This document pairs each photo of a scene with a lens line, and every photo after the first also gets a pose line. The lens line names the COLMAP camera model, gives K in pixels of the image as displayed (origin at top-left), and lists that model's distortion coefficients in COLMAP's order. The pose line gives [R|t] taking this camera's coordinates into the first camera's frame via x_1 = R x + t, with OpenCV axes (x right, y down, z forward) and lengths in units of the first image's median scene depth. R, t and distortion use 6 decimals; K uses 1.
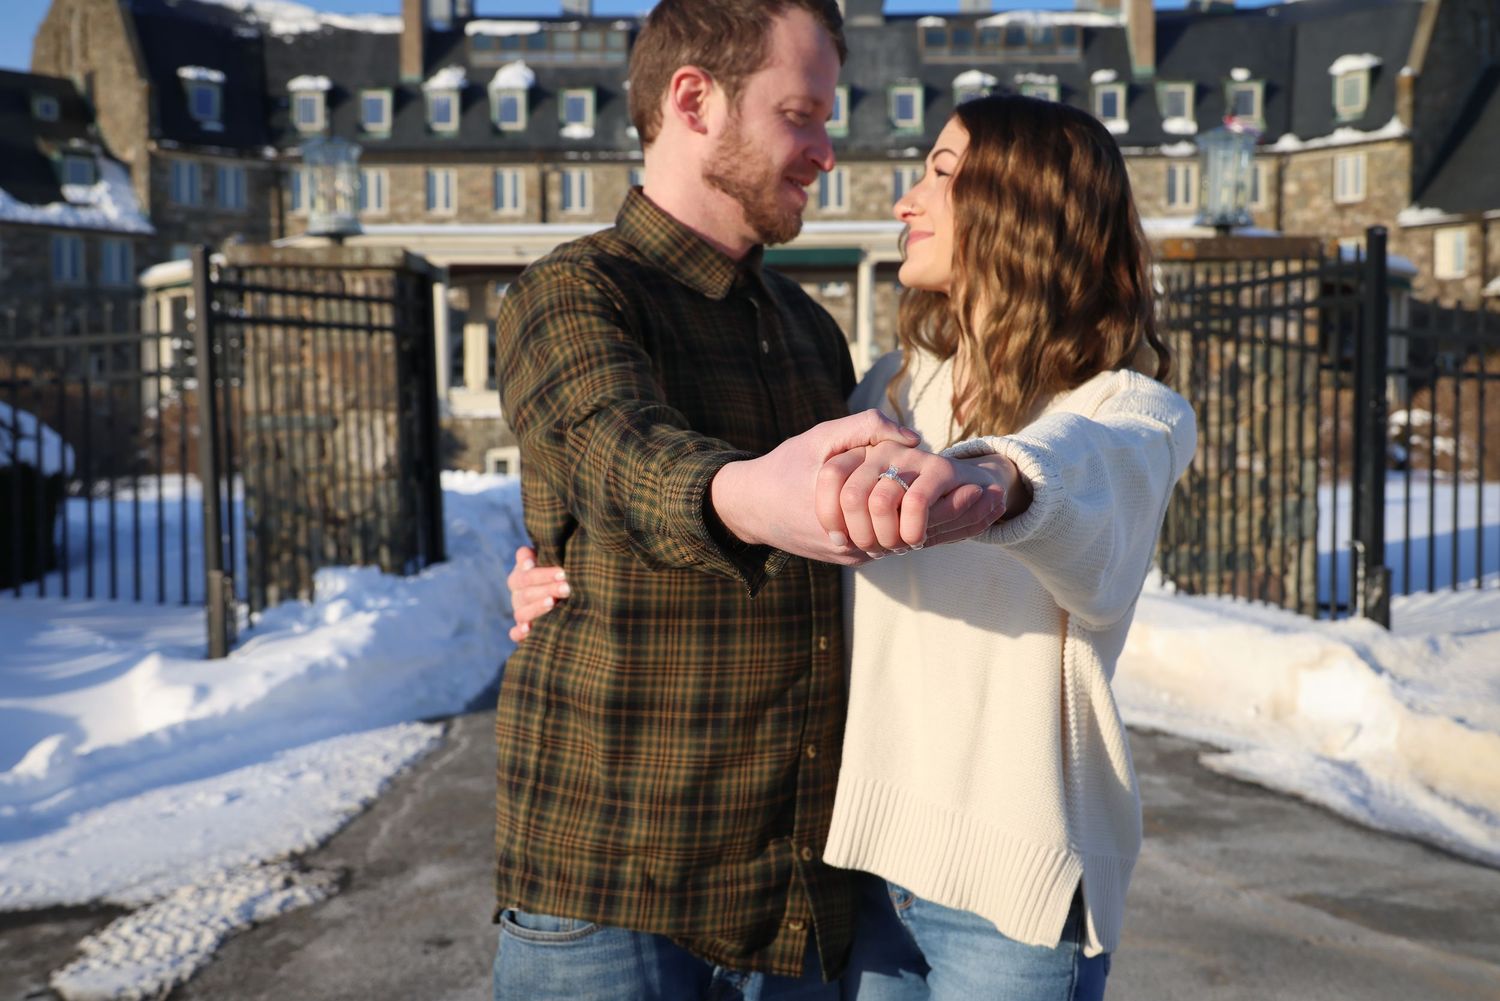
lens RADIAL K [[1670.9, 0, 756.8], [0, 1670.9, 501.6], [0, 0, 1]] dist [0.005275, 0.000000]
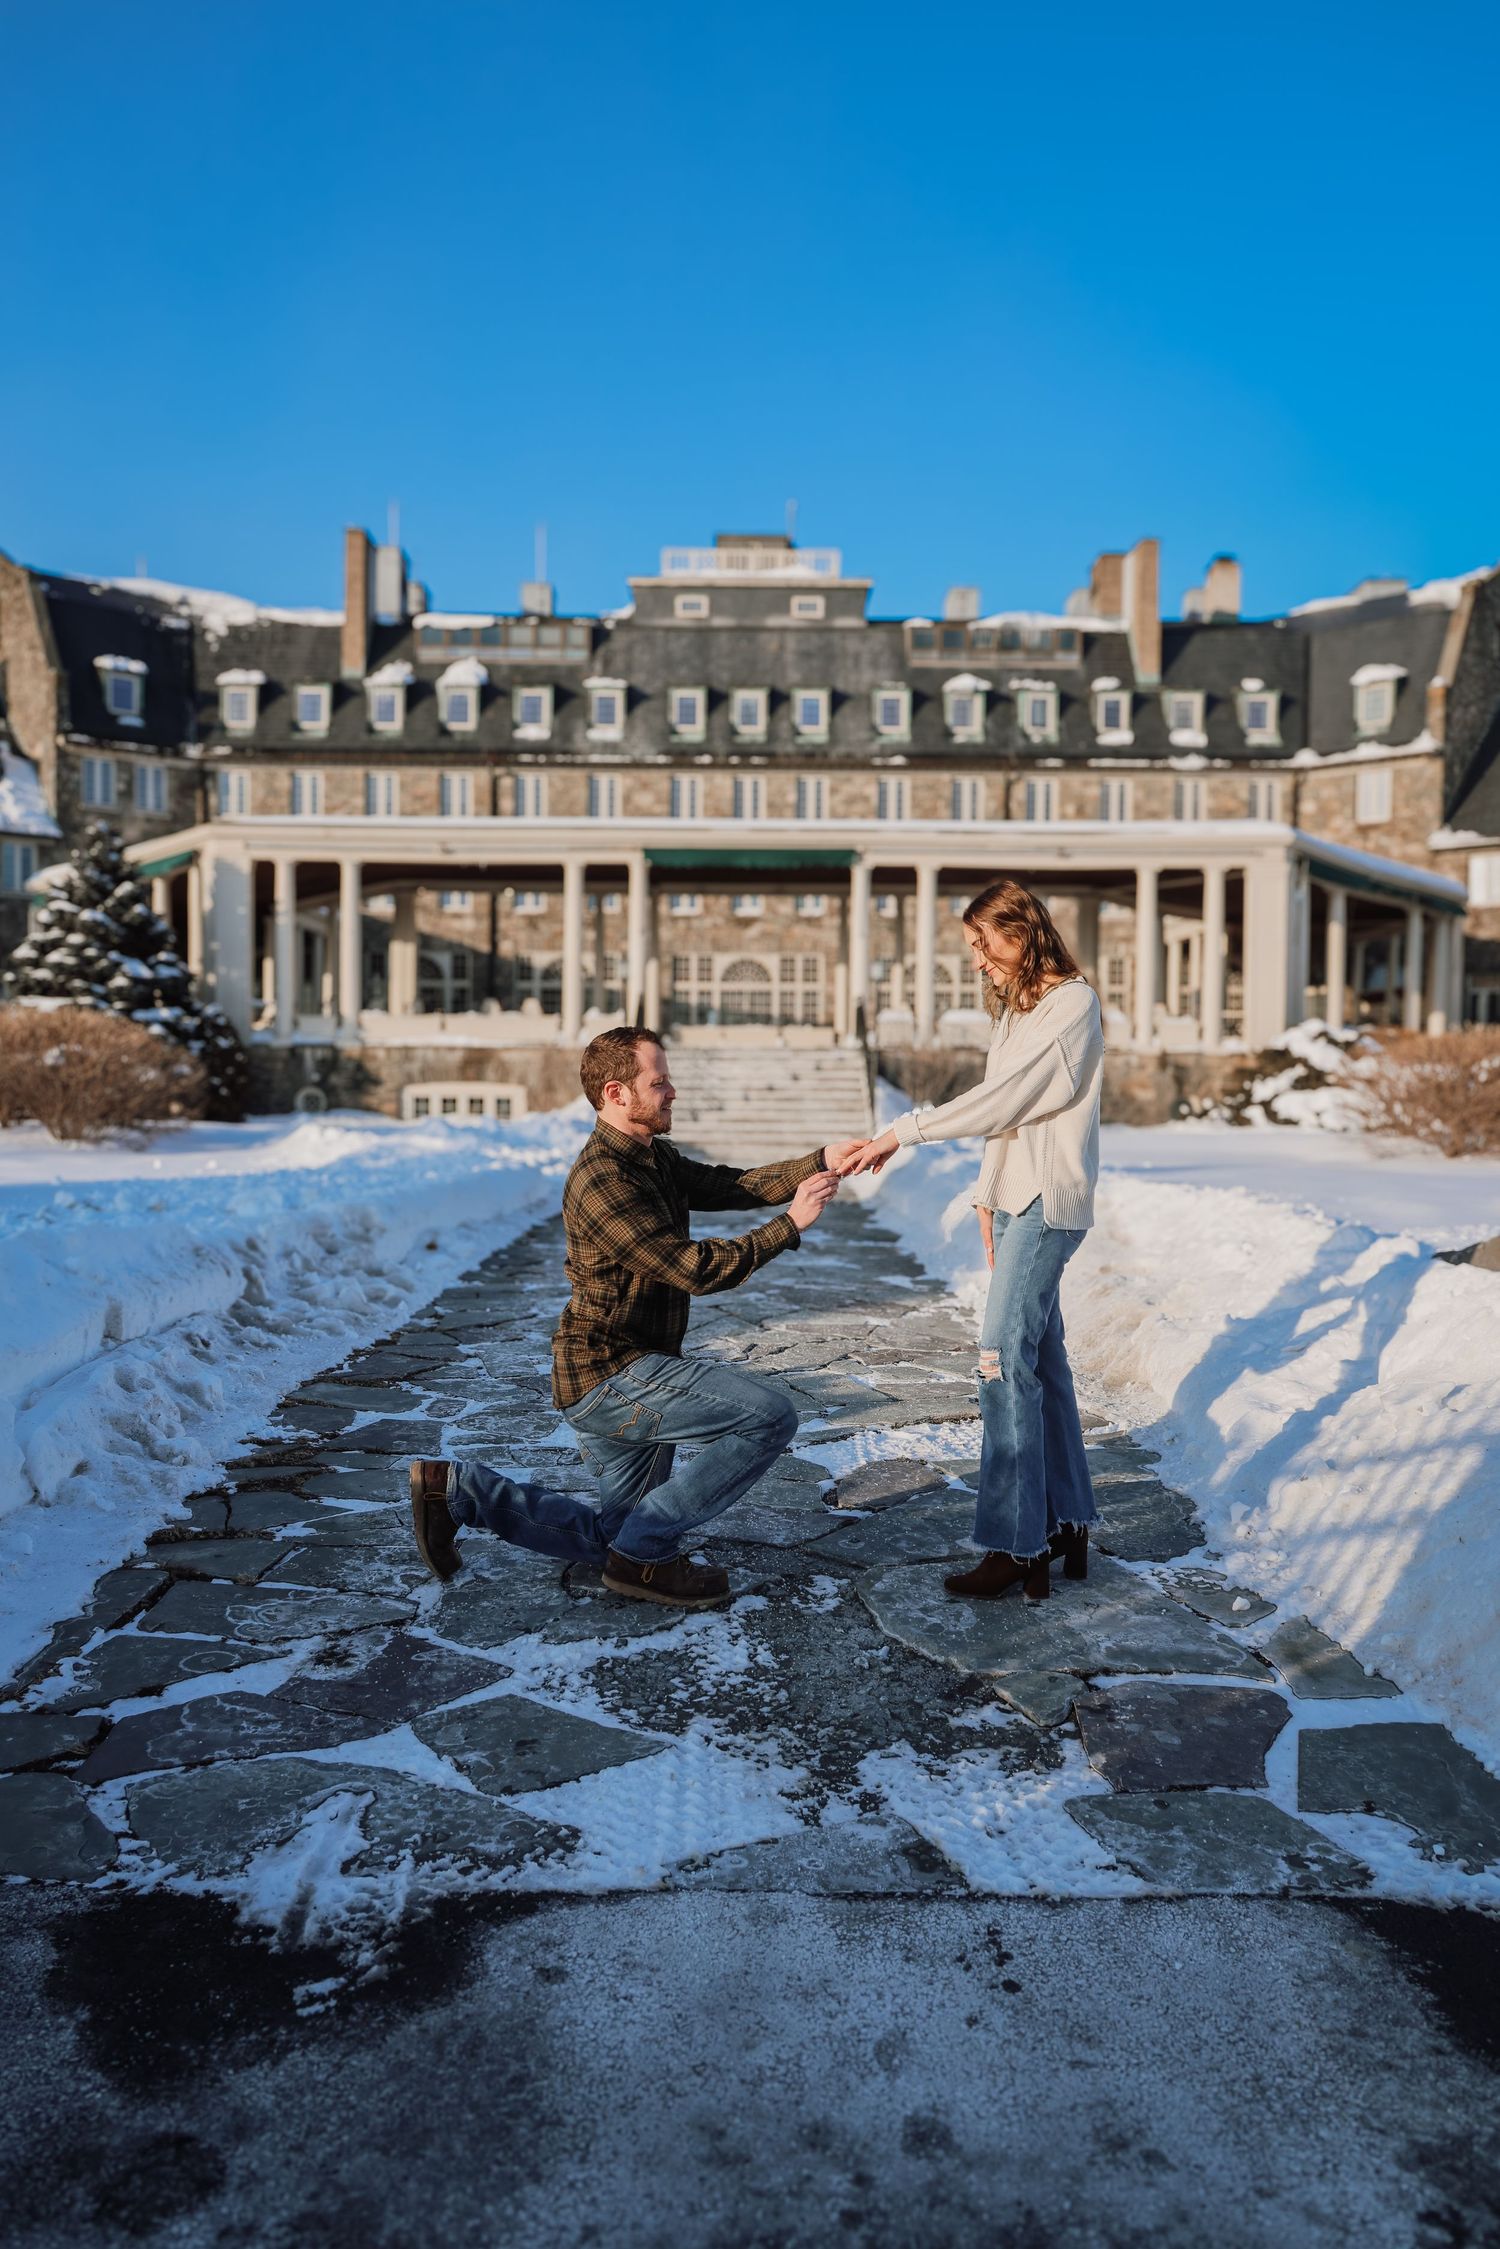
lens RADIAL K [[1509.5, 0, 742.0], [0, 1509.5, 1107.6], [0, 0, 1]] dist [-0.037291, 0.001207]
pose [[0.999803, 0.012376, 0.015543, -0.003234], [-0.012259, 0.999896, -0.007601, -0.012277], [-0.015635, 0.007409, 0.999850, 0.184646]]
